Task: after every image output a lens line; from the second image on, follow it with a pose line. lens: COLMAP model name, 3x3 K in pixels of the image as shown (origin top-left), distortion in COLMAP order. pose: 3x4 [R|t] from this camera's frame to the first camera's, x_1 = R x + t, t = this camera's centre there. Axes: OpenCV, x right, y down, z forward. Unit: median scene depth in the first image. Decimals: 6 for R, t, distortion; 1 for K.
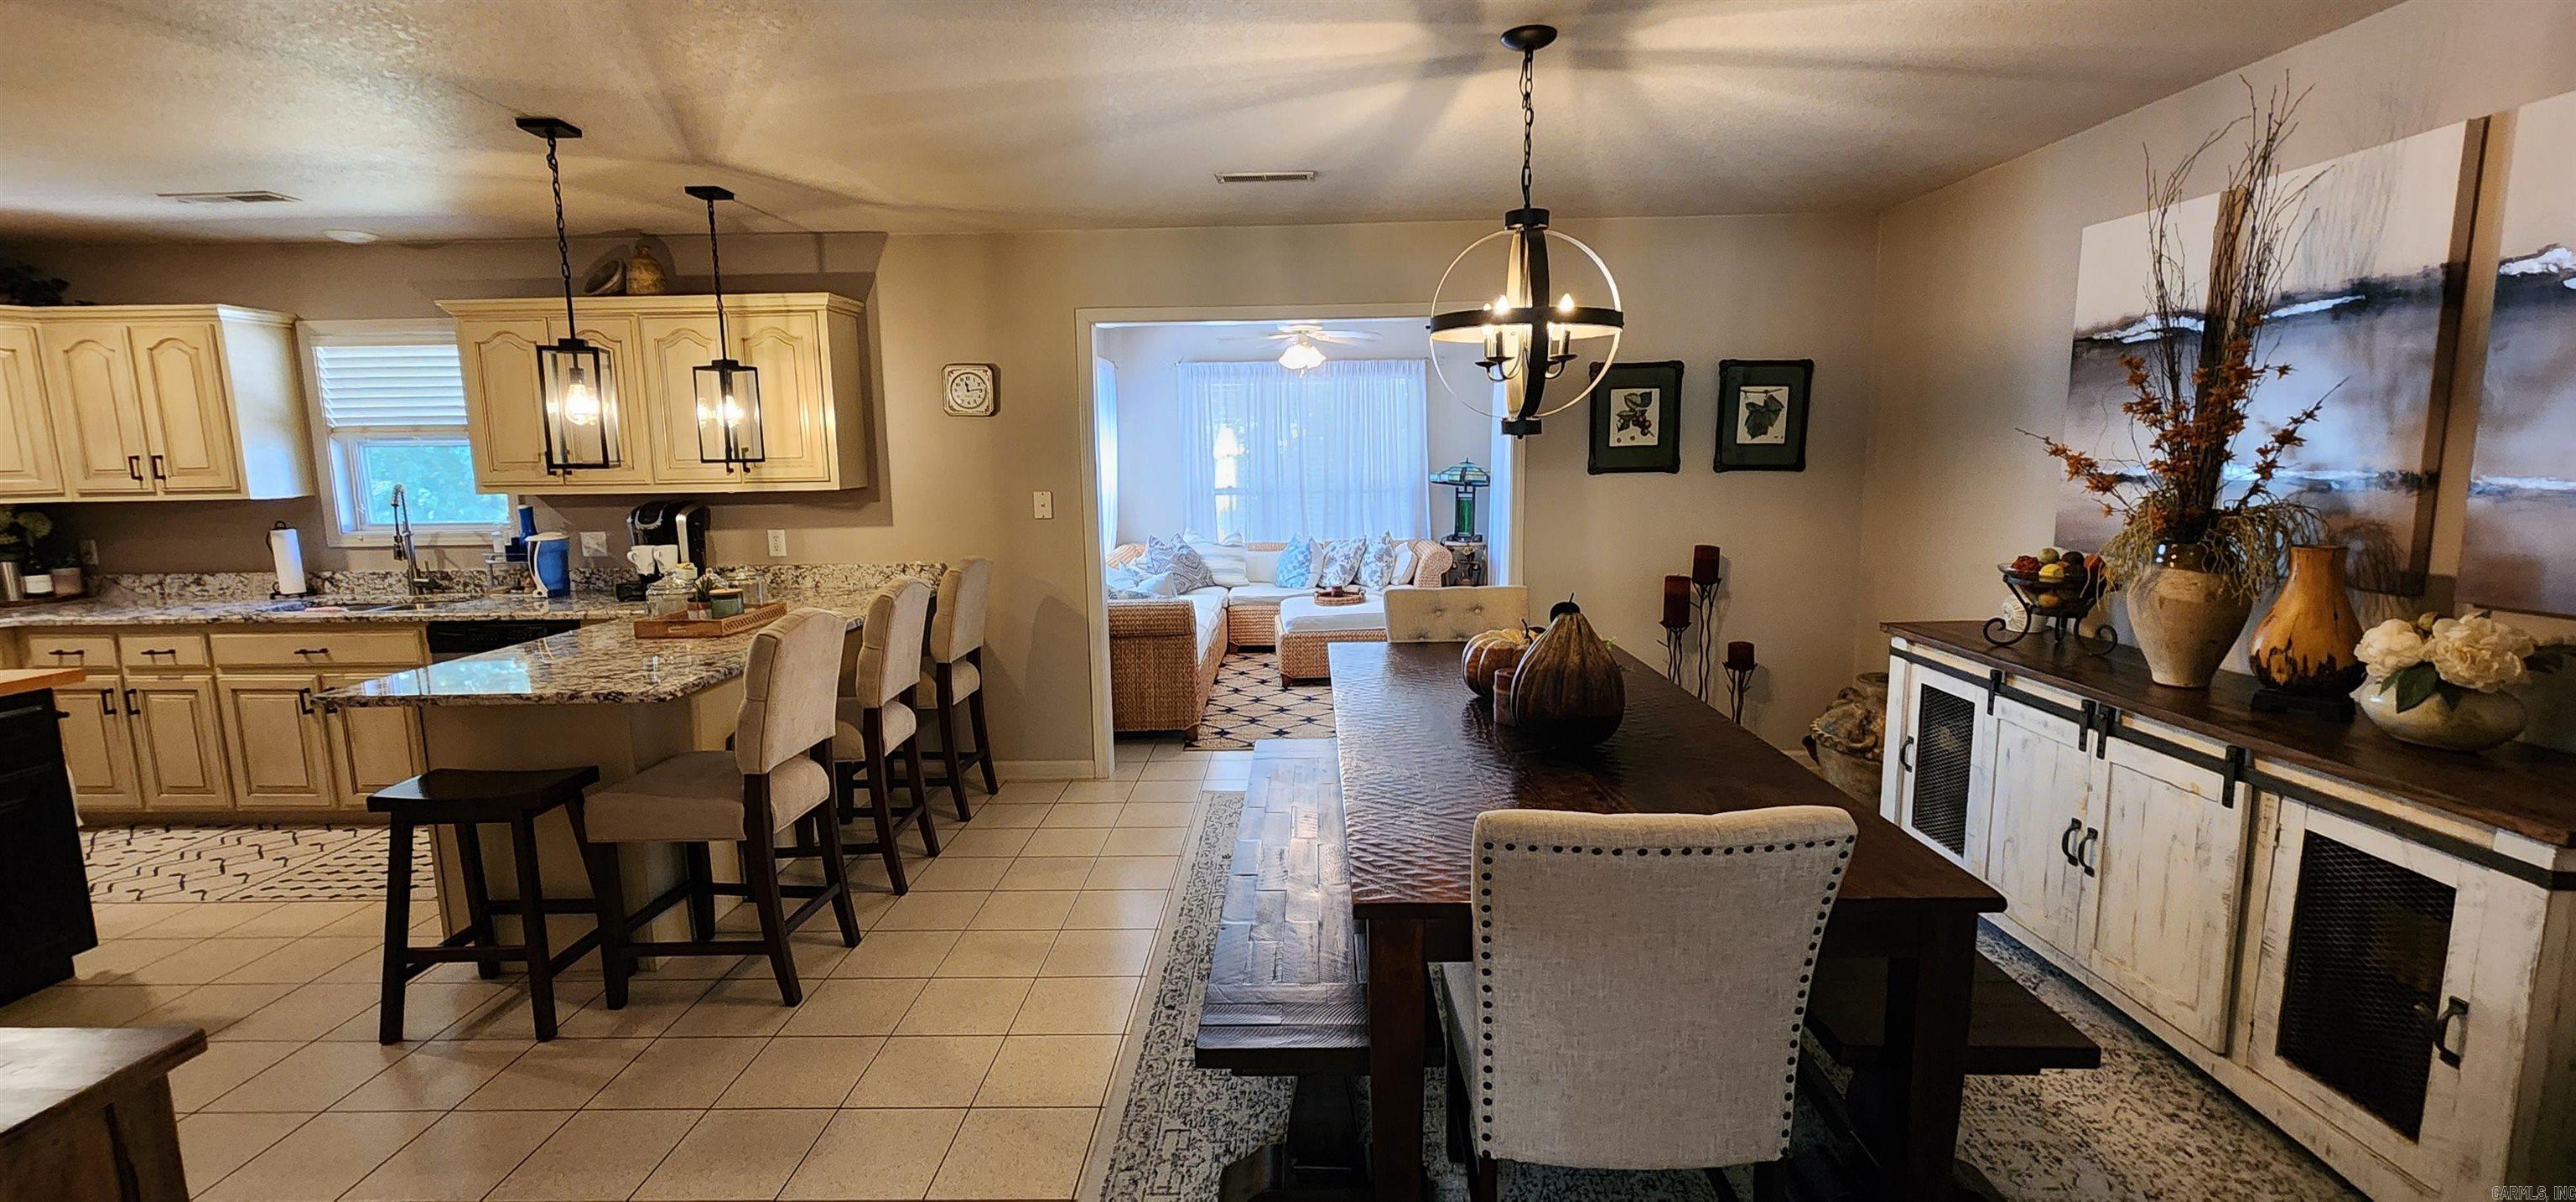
lens RADIAL K [[1056.3, 0, 1291.7], [0, 1056.3, 595.8], [0, 0, 1]] dist [-0.000585, 0.000353]
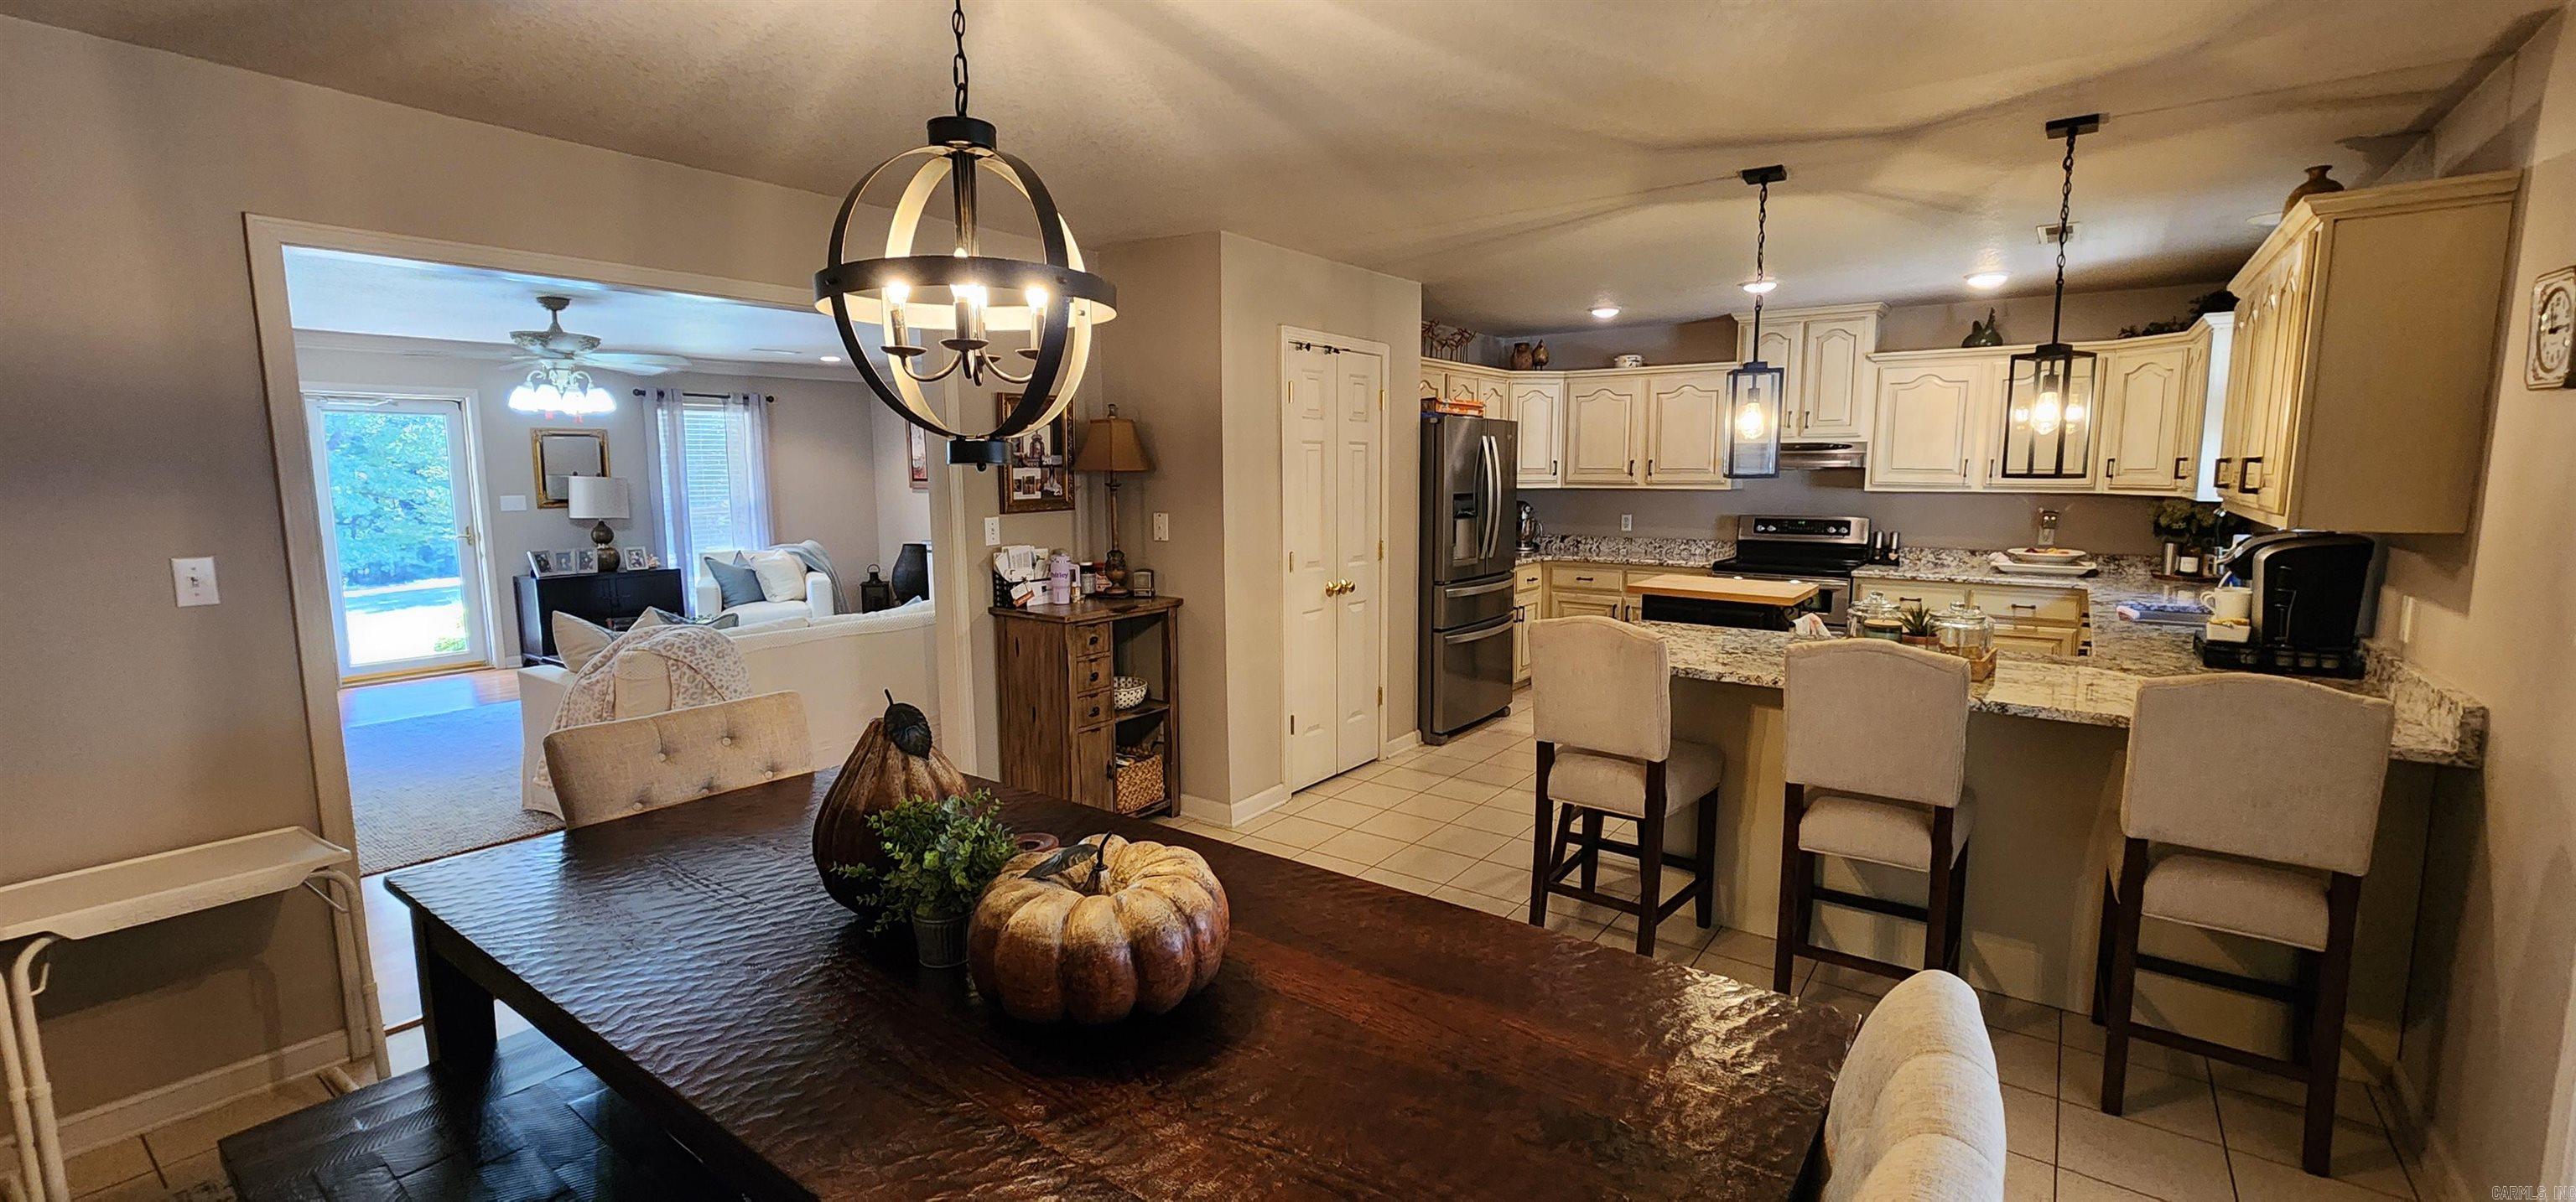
lens RADIAL K [[1056.3, 0, 1291.7], [0, 1056.3, 595.8], [0, 0, 1]] dist [-0.000585, 0.000353]
pose [[-0.585539, 0.116713, -0.802198, 0.366842], [-0.100434, 0.971512, 0.214655, -0.134116], [0.804399, 0.206257, -0.557137, 0.883540]]
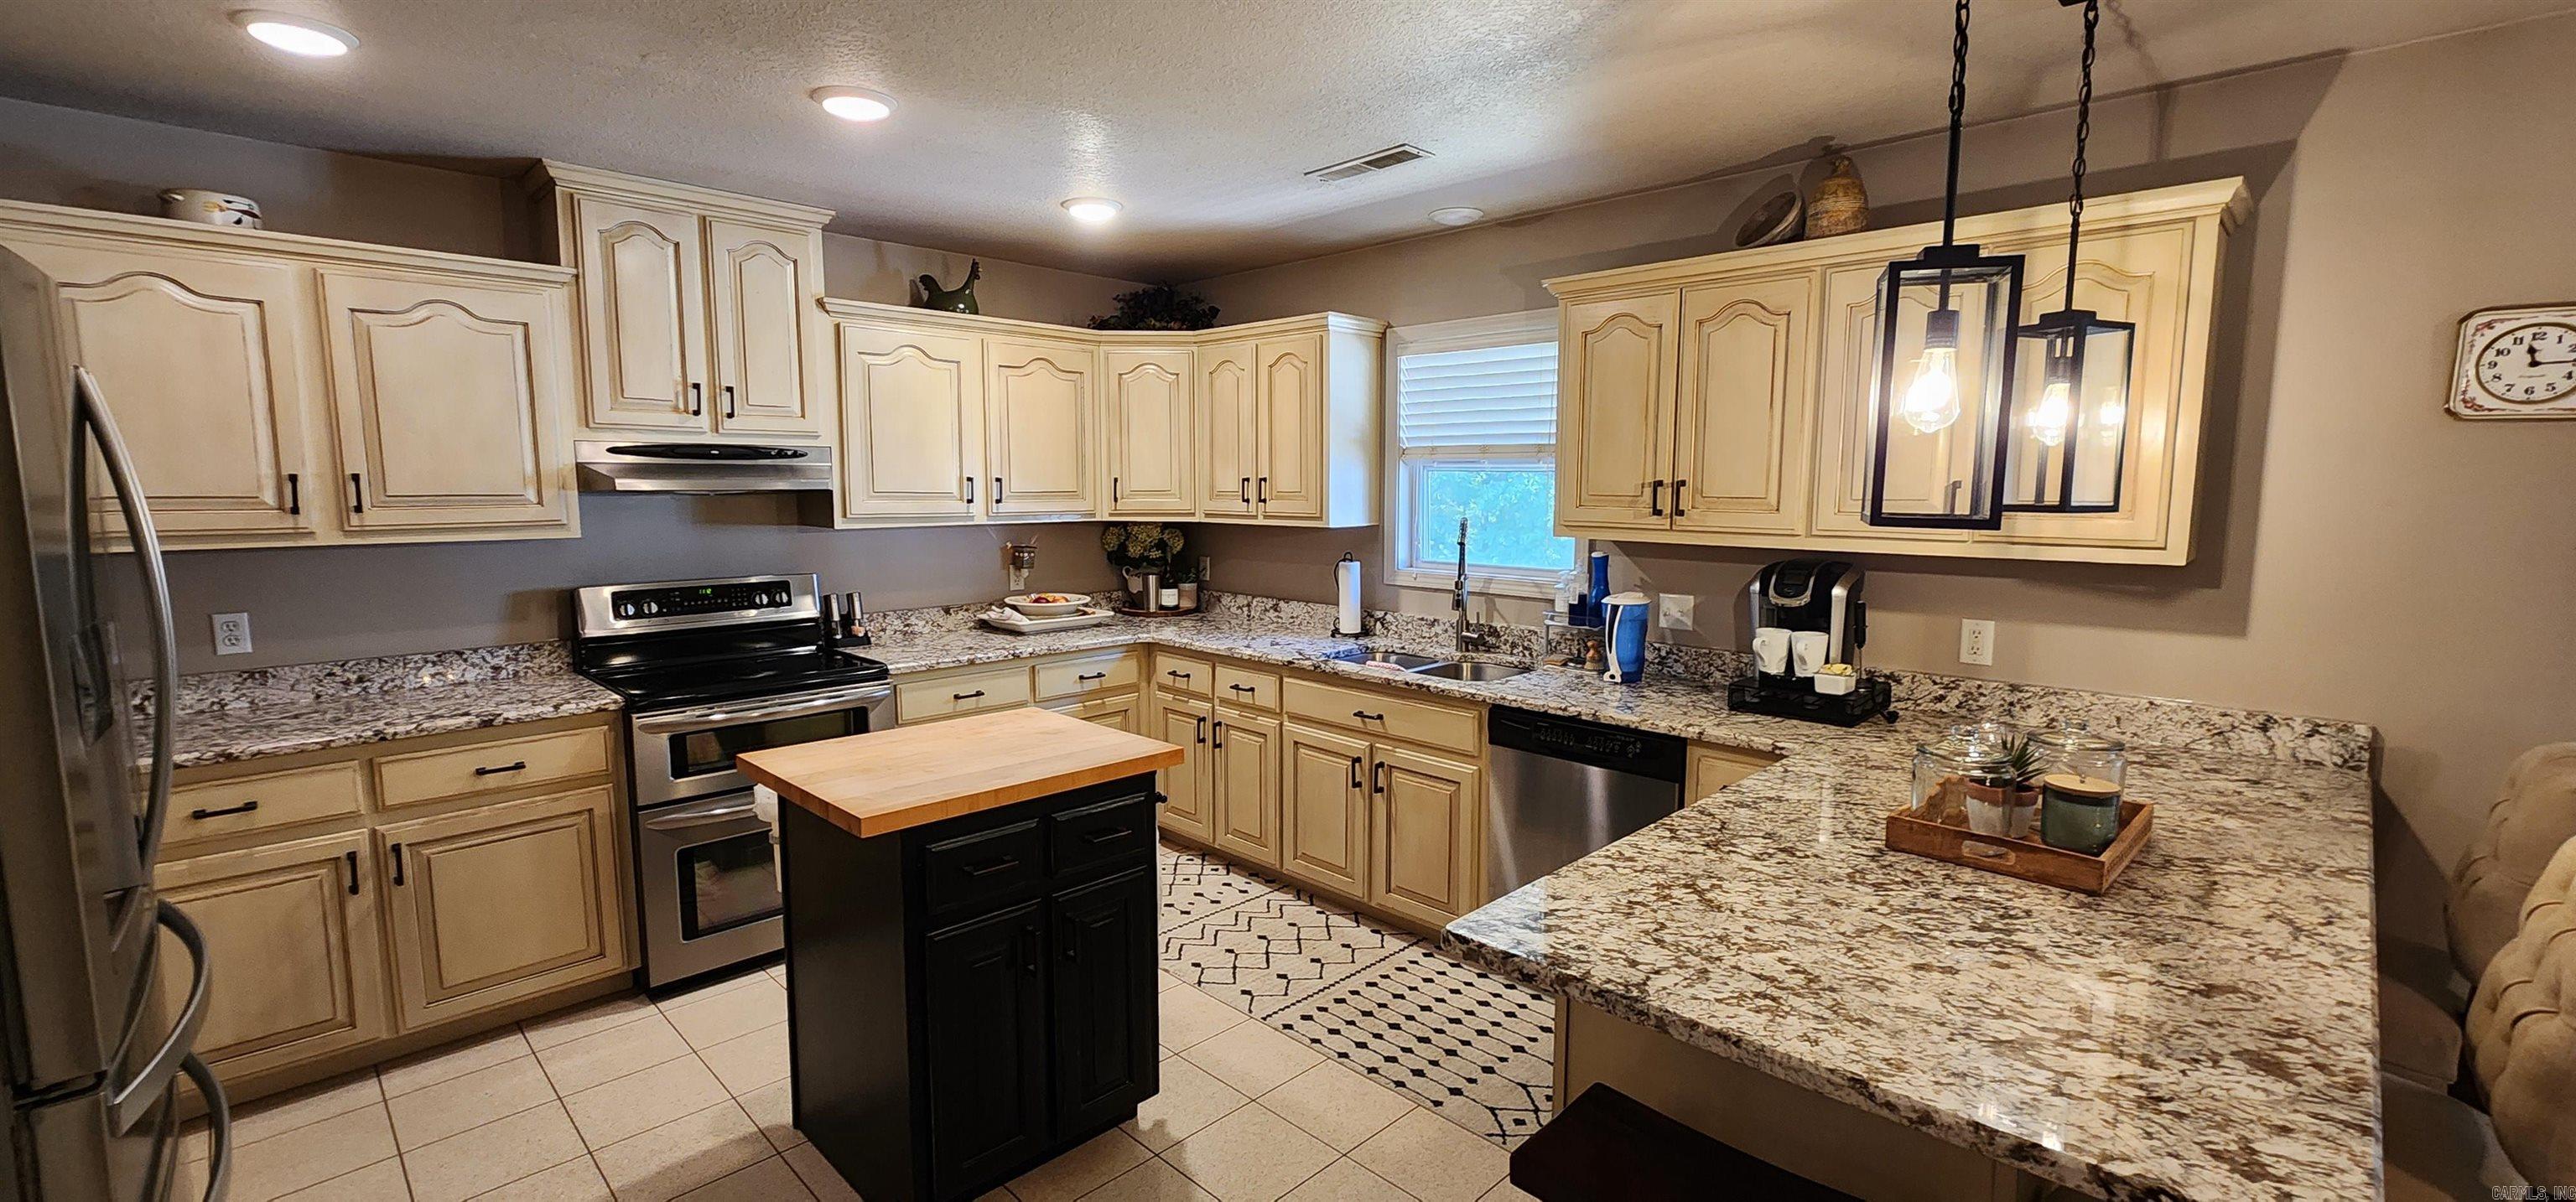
lens RADIAL K [[1056.3, 0, 1291.7], [0, 1056.3, 595.8], [0, 0, 1]] dist [-0.000585, 0.000353]
pose [[0.718064, 0.093372, -0.689685, -0.382526], [-0.109230, 0.993798, 0.020820, -0.049128], [0.687352, 0.060384, 0.723810, 0.329696]]
